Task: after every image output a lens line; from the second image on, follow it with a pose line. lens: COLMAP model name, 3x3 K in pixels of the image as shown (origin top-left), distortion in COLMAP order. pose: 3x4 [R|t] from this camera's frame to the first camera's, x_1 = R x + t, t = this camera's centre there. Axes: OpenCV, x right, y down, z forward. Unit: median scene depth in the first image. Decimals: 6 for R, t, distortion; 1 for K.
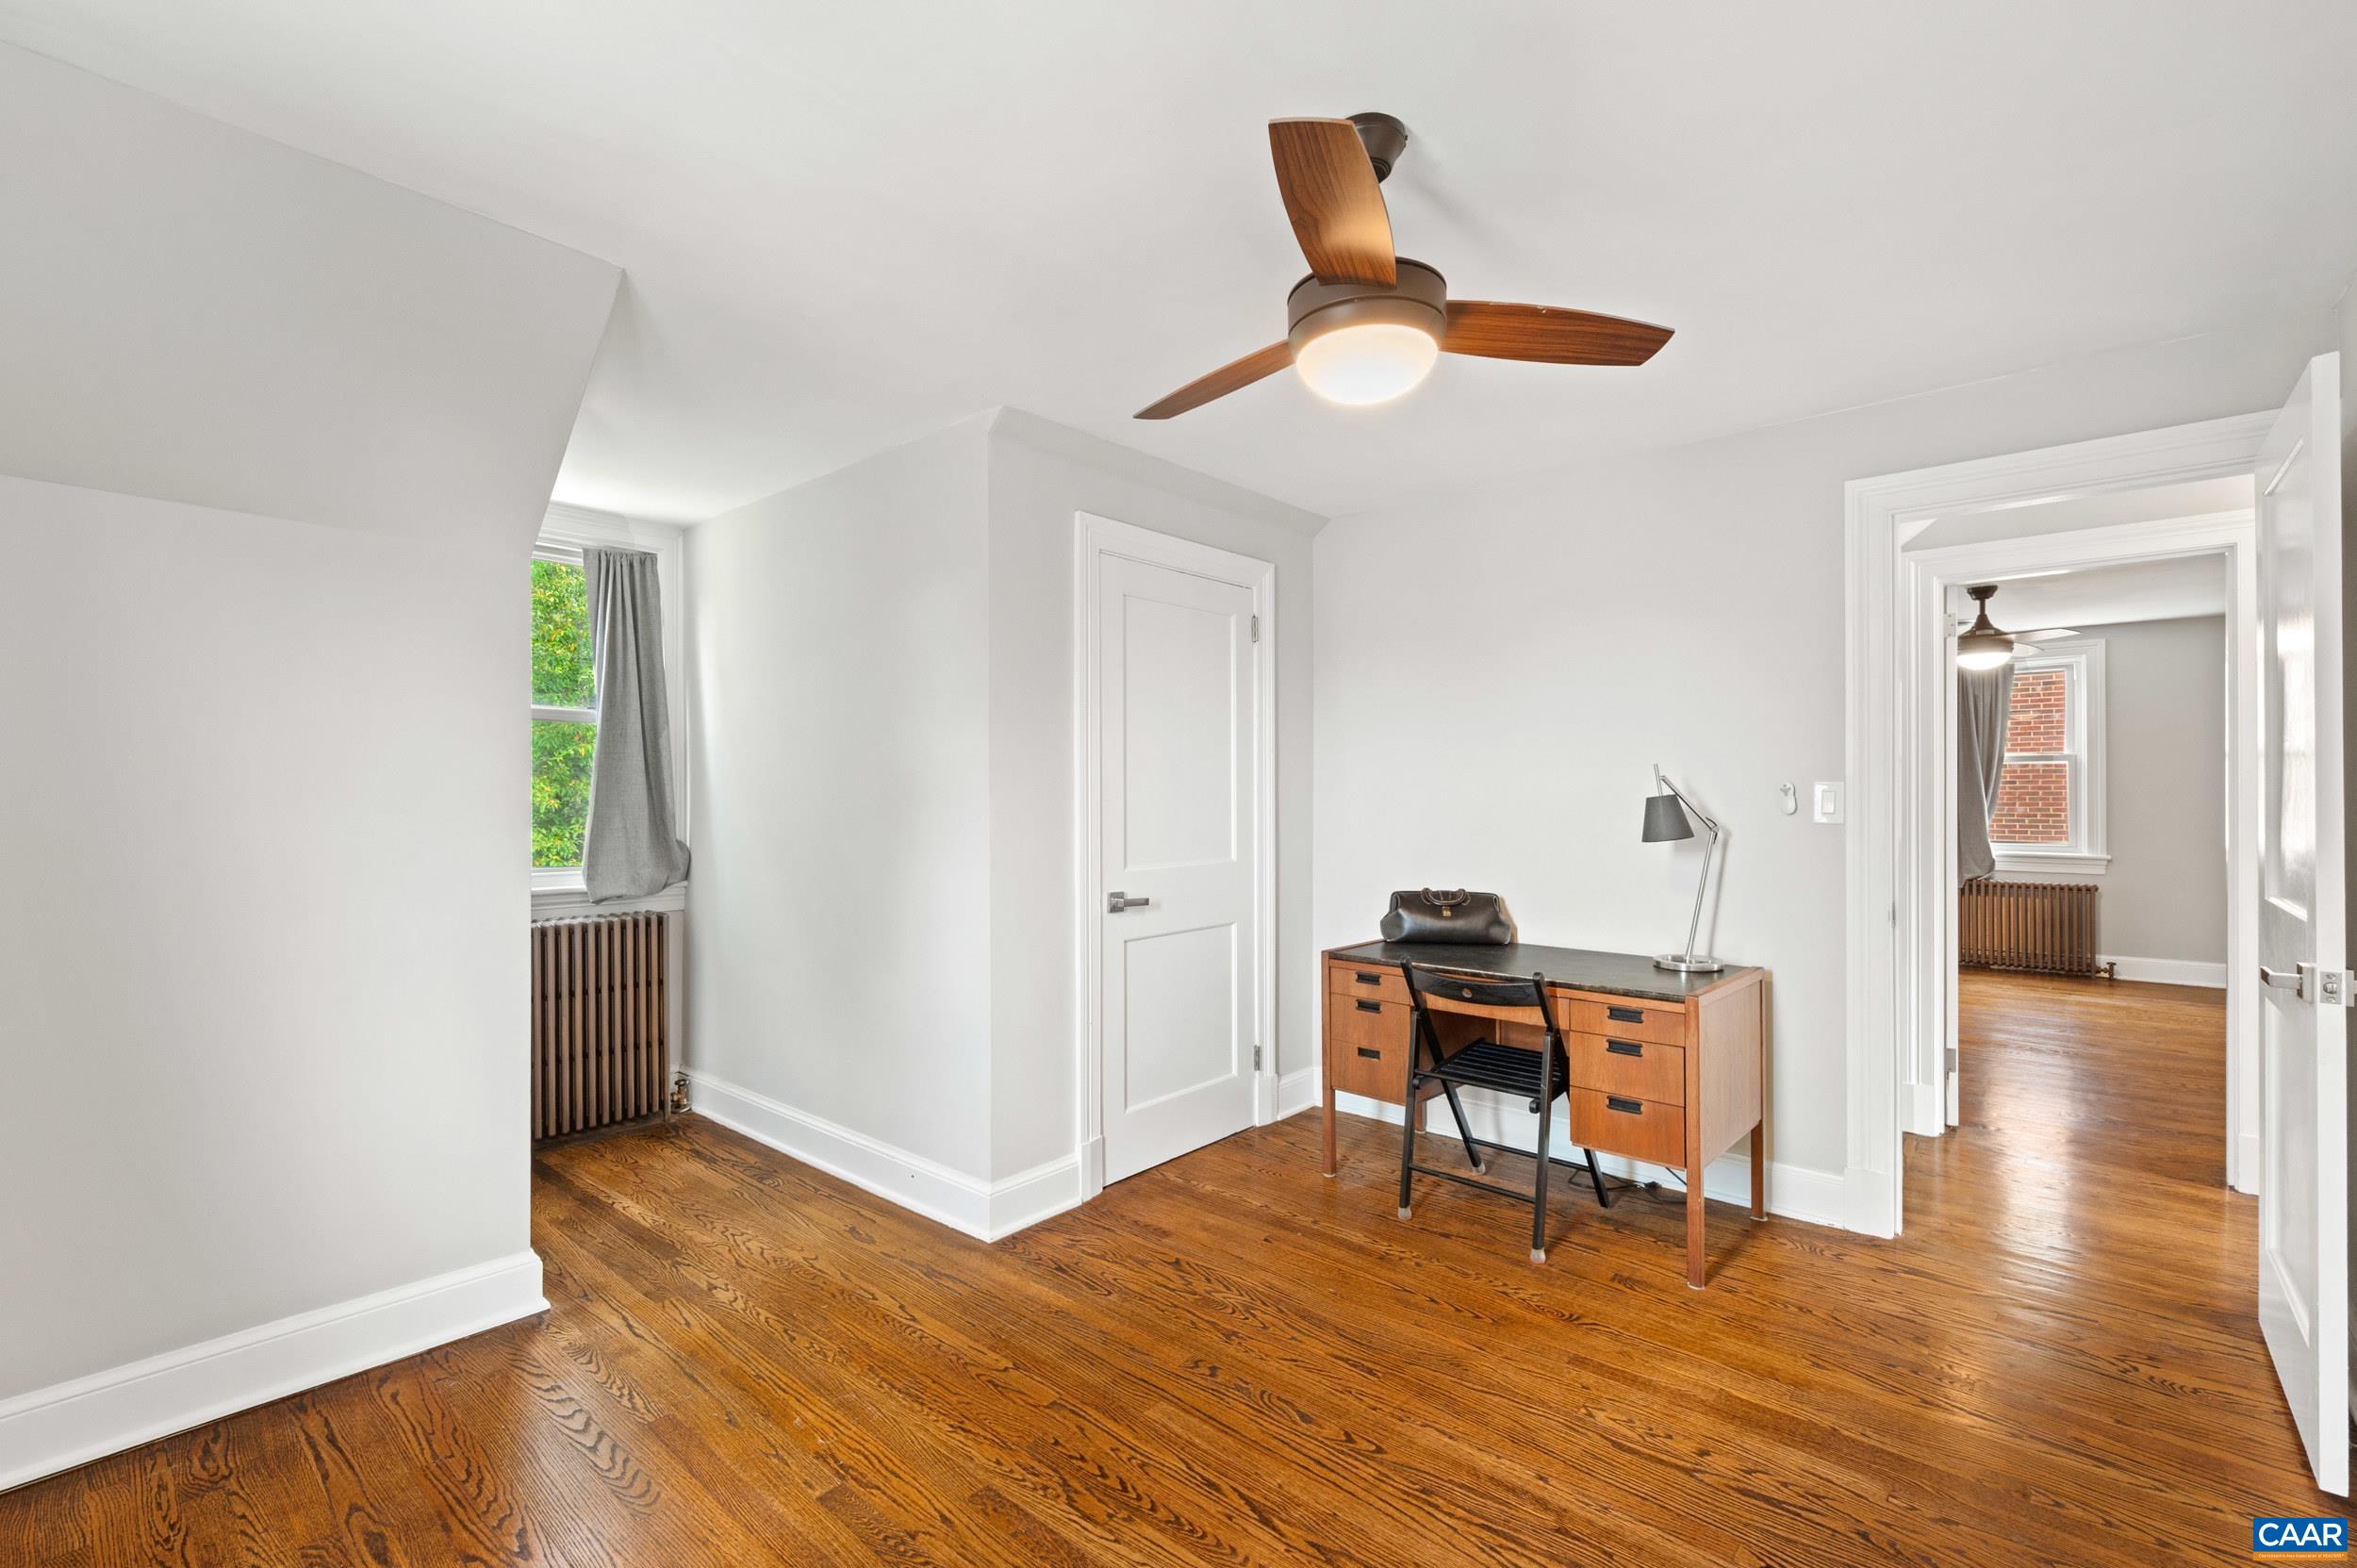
lens RADIAL K [[1046.9, 0, 1180.3], [0, 1046.9, 789.0], [0, 0, 1]] dist [-0.000829, -0.000104]
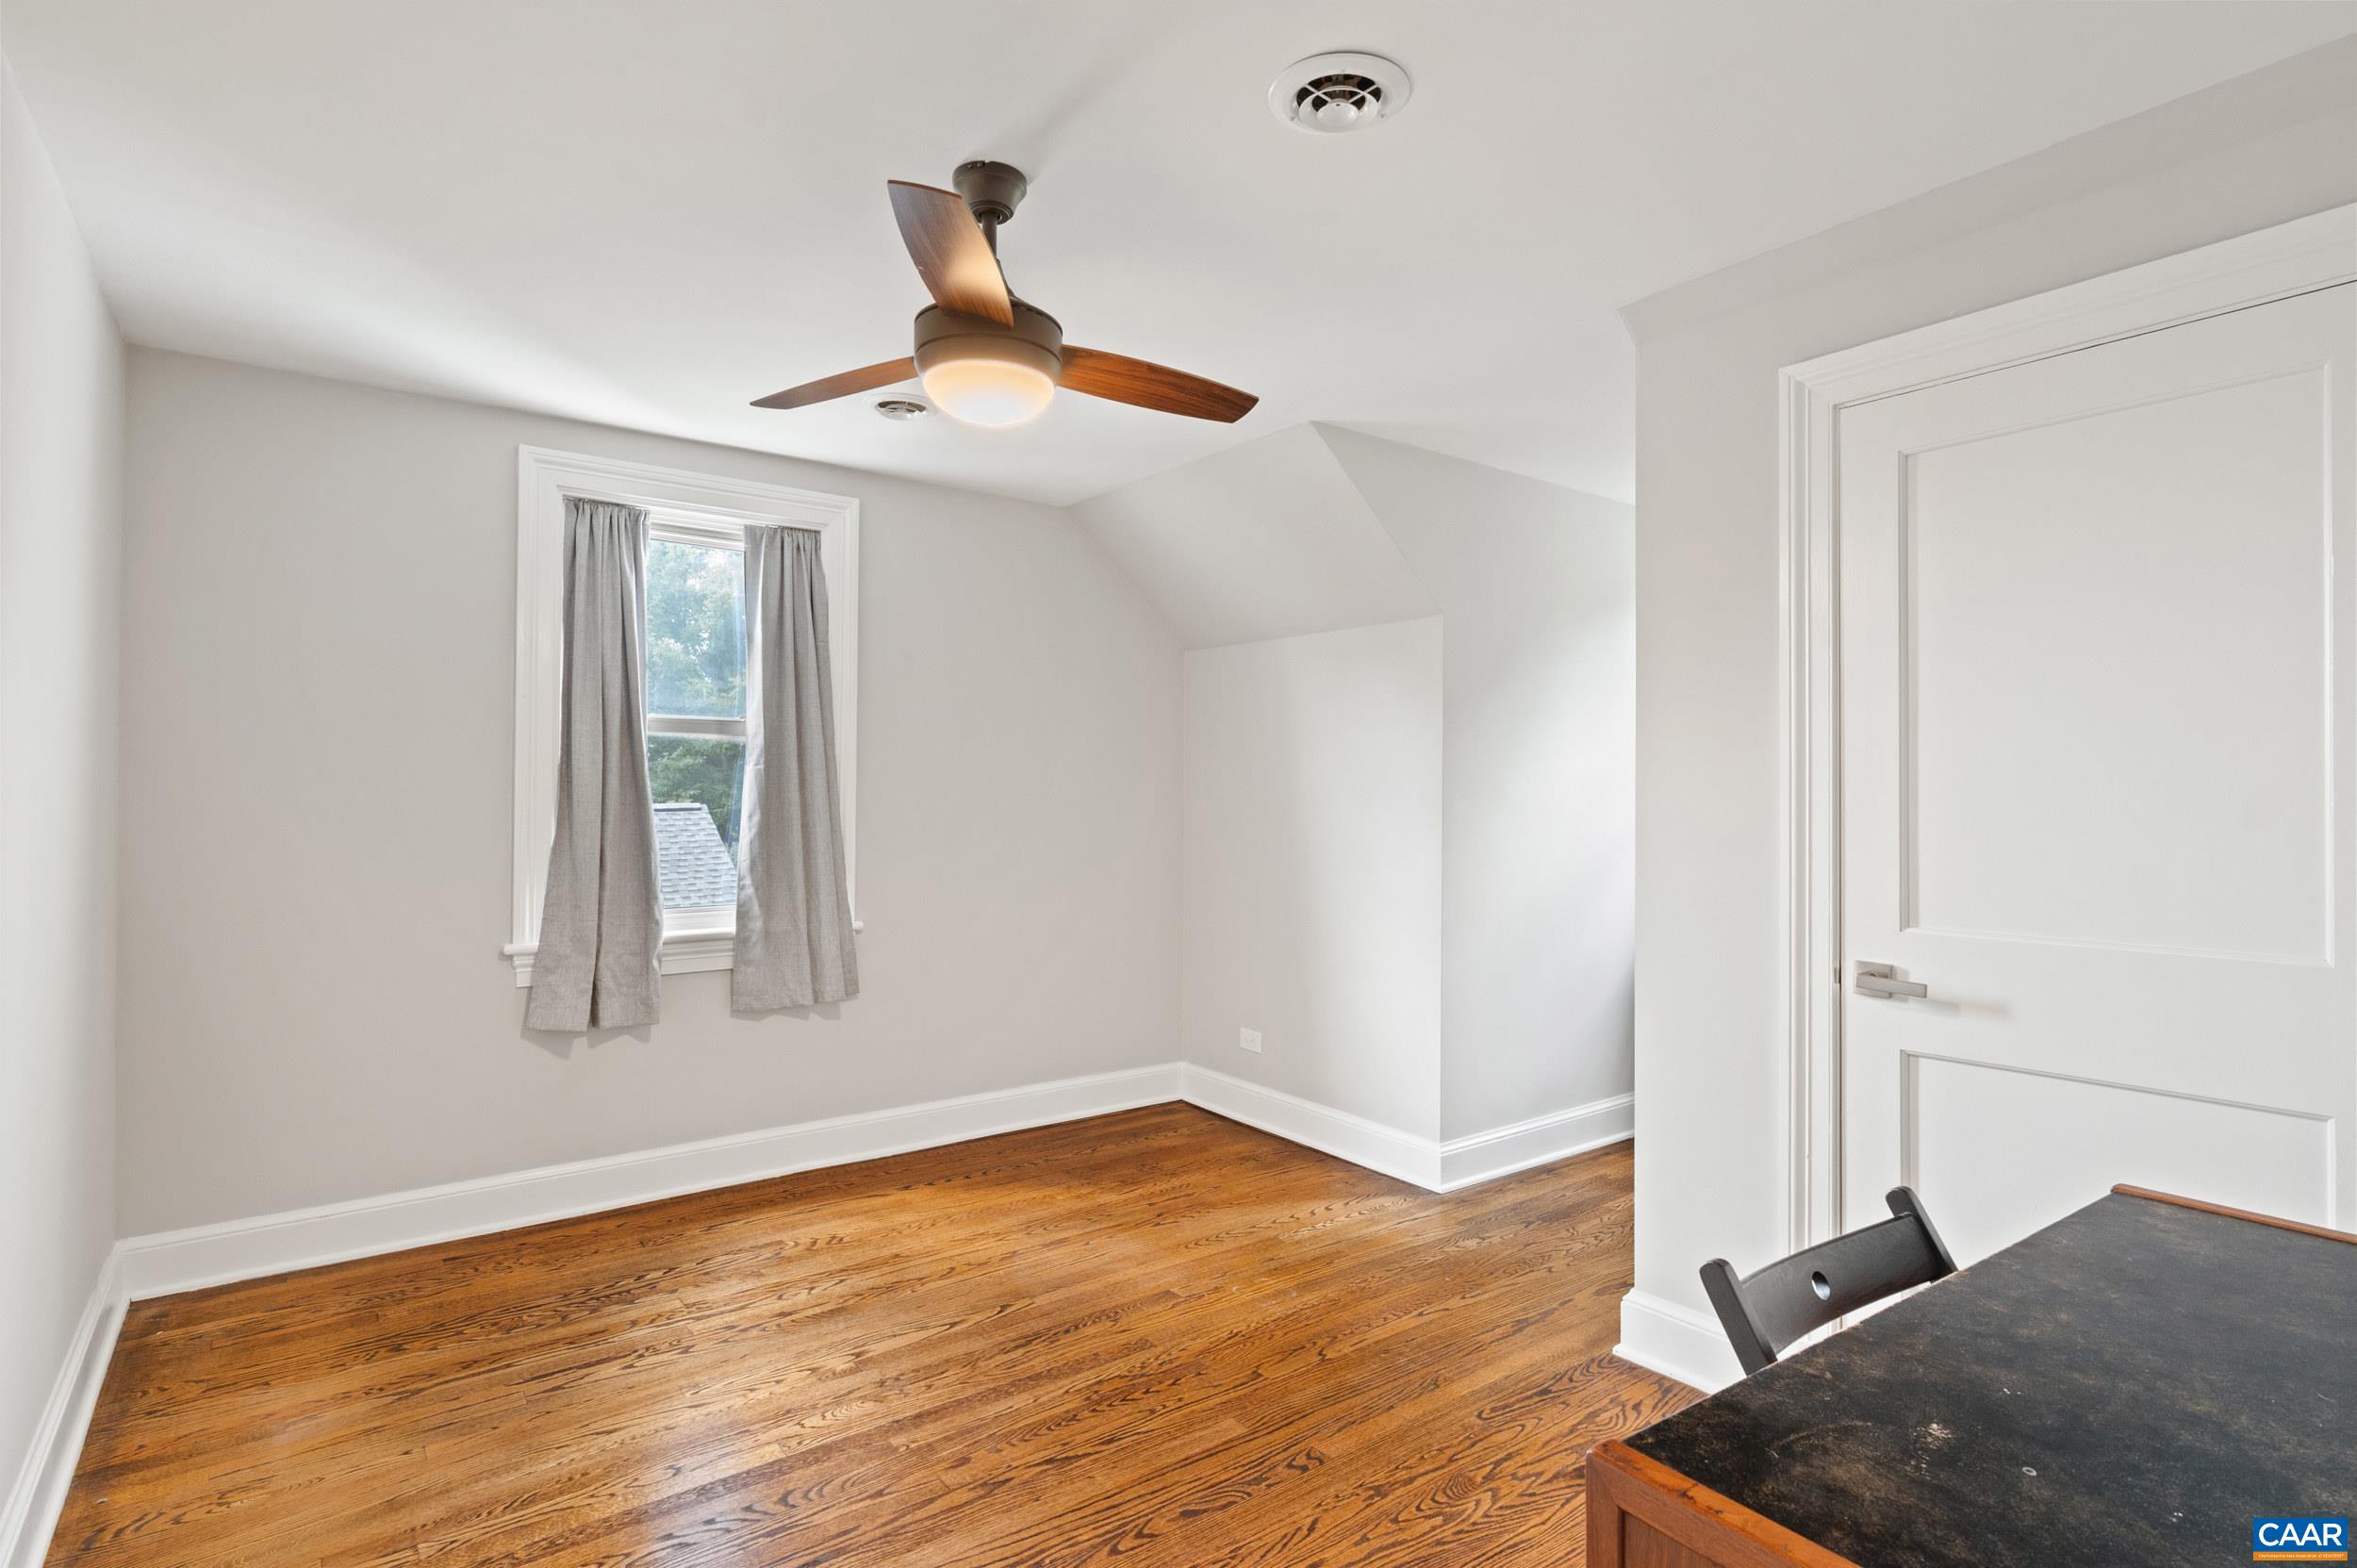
lens RADIAL K [[1192.9, 0, 1181.4], [0, 1192.9, 786.7], [0, 0, 1]] dist [-0.001756, -0.000062]
pose [[-0.215687, -0.005019, -0.976450, 1.009919], [0.000474, 0.999986, -0.005245, -0.000177], [0.976462, -0.001594, -0.215682, 1.113227]]
